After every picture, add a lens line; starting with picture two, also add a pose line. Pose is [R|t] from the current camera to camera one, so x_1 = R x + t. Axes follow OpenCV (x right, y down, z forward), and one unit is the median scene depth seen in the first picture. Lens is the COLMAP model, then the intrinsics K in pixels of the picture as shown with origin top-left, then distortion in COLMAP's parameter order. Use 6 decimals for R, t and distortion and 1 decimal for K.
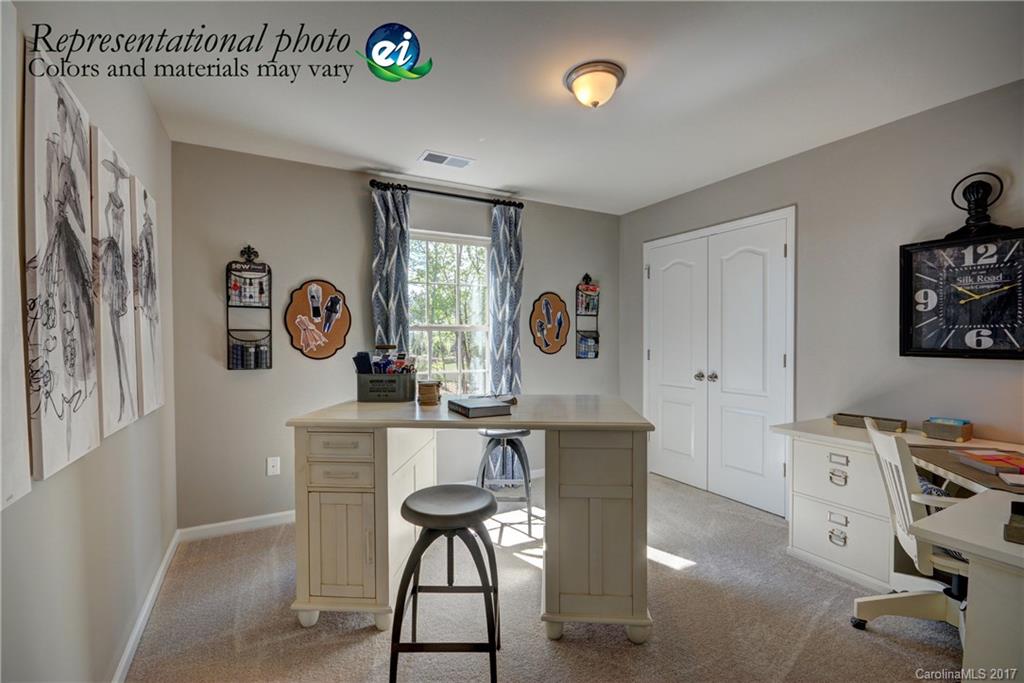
lens RADIAL K [[450.3, 0, 513.4], [0, 450.3, 344.3], [0, 0, 1]] dist [-0.000131, -0.005863]
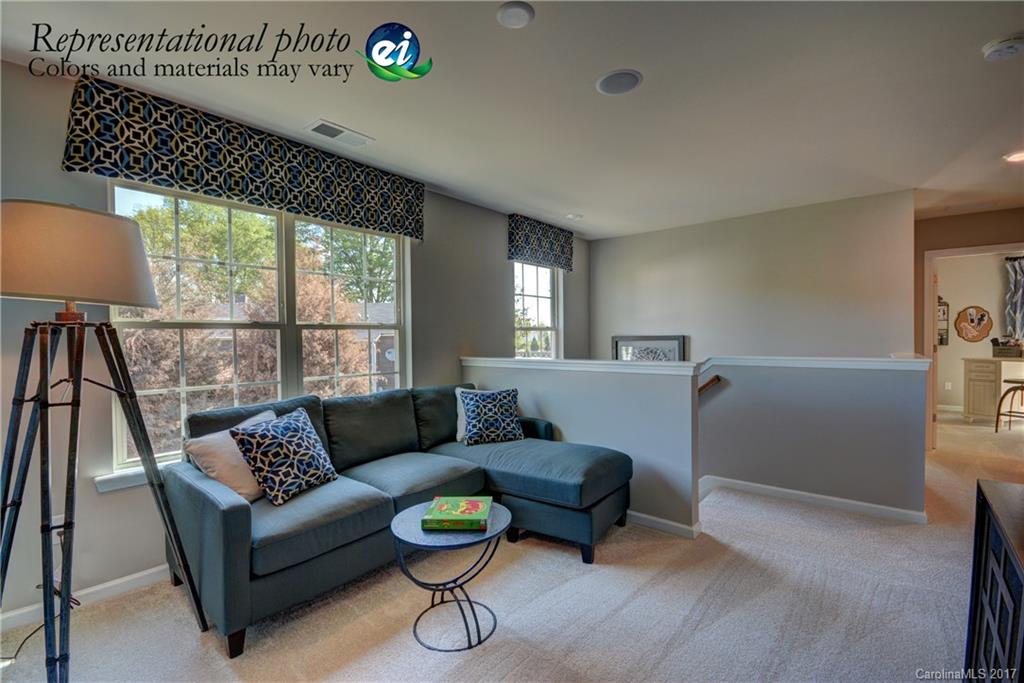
lens RADIAL K [[450.3, 0, 513.4], [0, 450.3, 344.3], [0, 0, 1]] dist [-0.000131, -0.005863]
pose [[0.360216, 0.015722, -0.932736, 0.857409], [0.001417, 0.999848, 0.017400, 0.004445], [0.932868, -0.007590, 0.360139, -2.025131]]
